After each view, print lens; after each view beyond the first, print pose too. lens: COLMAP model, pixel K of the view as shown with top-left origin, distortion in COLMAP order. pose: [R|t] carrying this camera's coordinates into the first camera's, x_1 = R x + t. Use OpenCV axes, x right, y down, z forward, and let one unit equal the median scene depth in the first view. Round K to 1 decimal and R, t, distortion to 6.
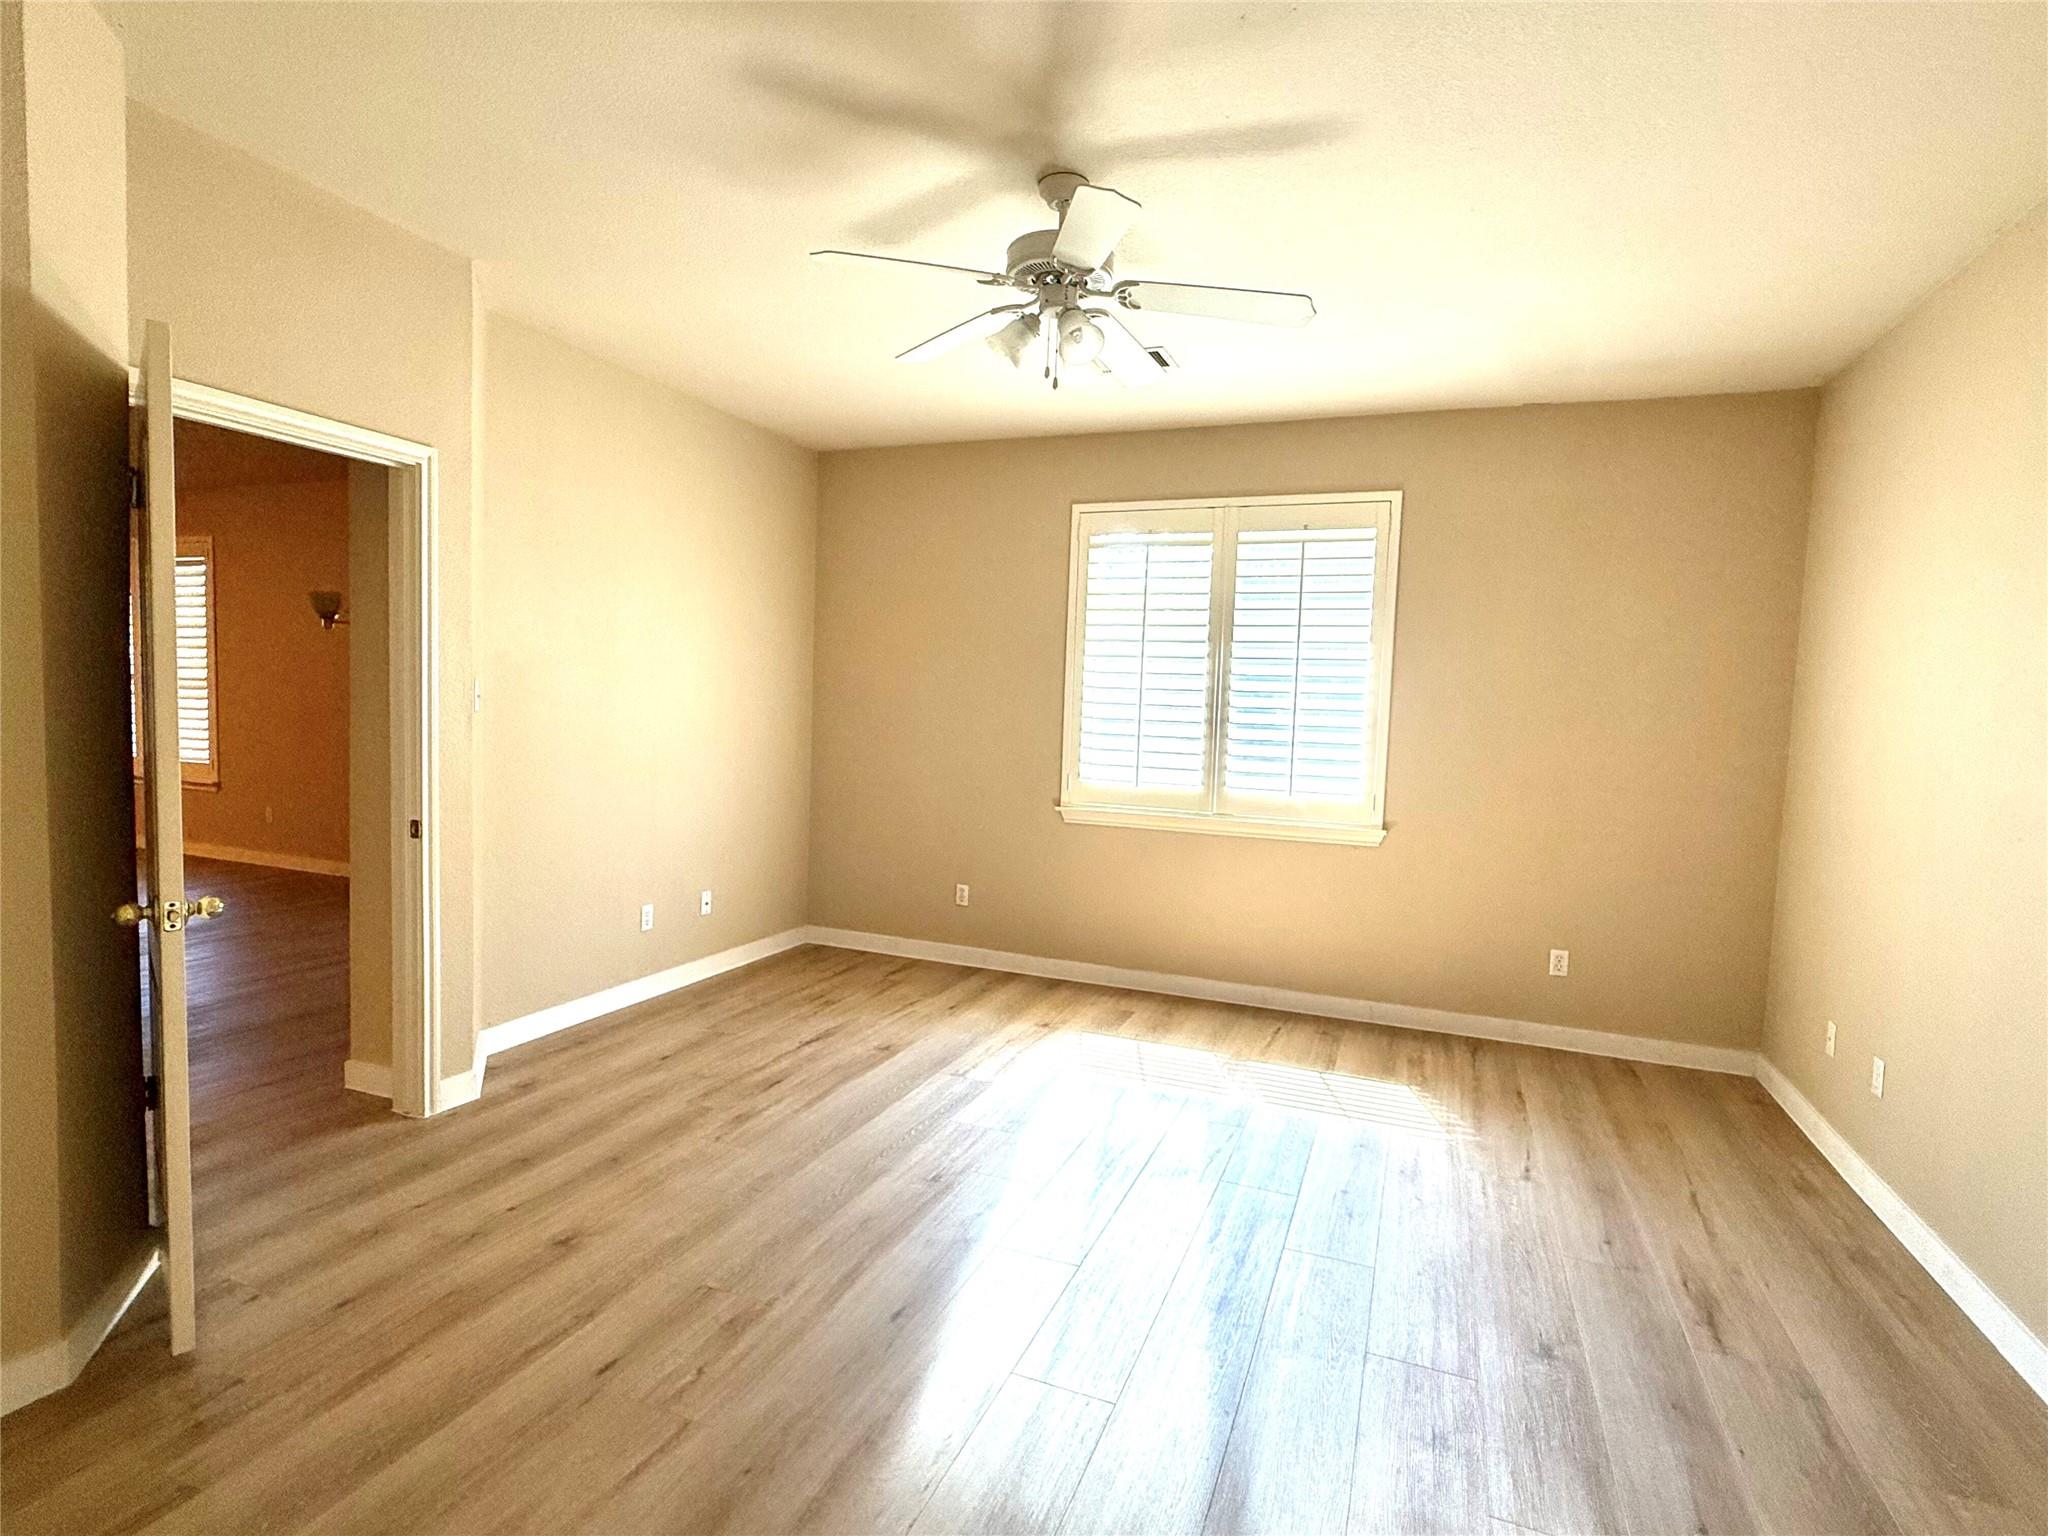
lens RADIAL K [[1032.6, 0, 1024.1], [0, 1032.6, 772.9], [0, 0, 1]] dist [-0.001669, -0.000145]
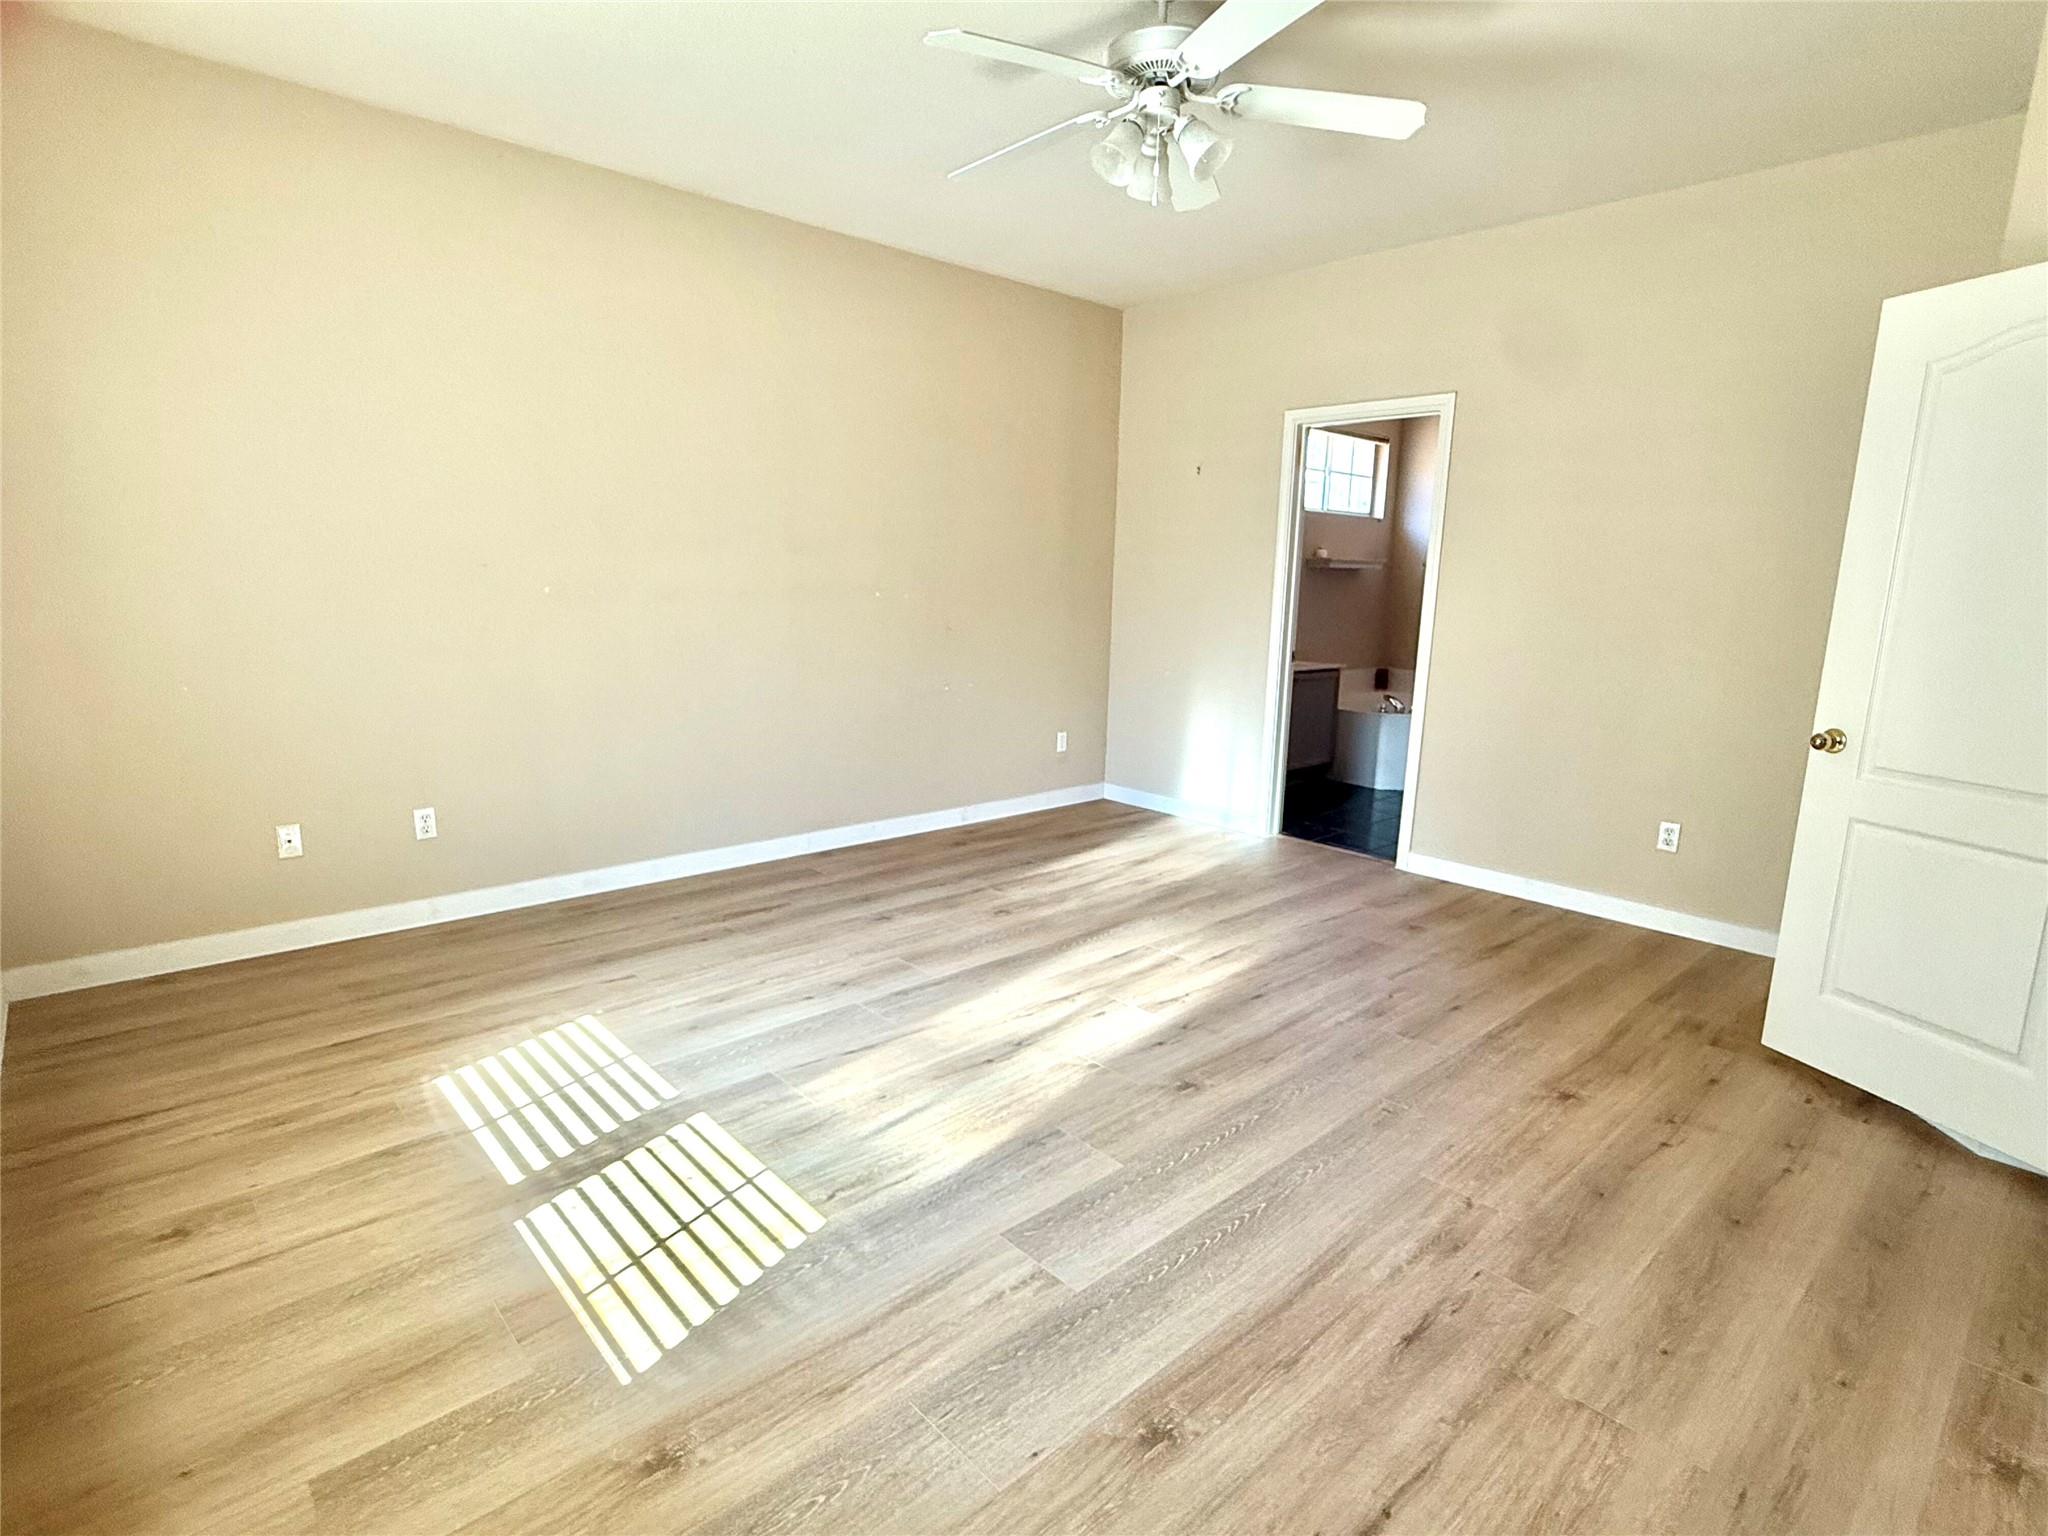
lens RADIAL K [[1032.6, 0, 1022.8], [0, 1032.6, 767.1], [0, 0, 1]] dist [-0.001669, -0.000145]
pose [[-0.896559, -0.139948, 0.420234, -0.292237], [-0.027402, 0.964480, 0.262732, -0.104278], [-0.442075, 0.224039, -0.868548, 1.750535]]
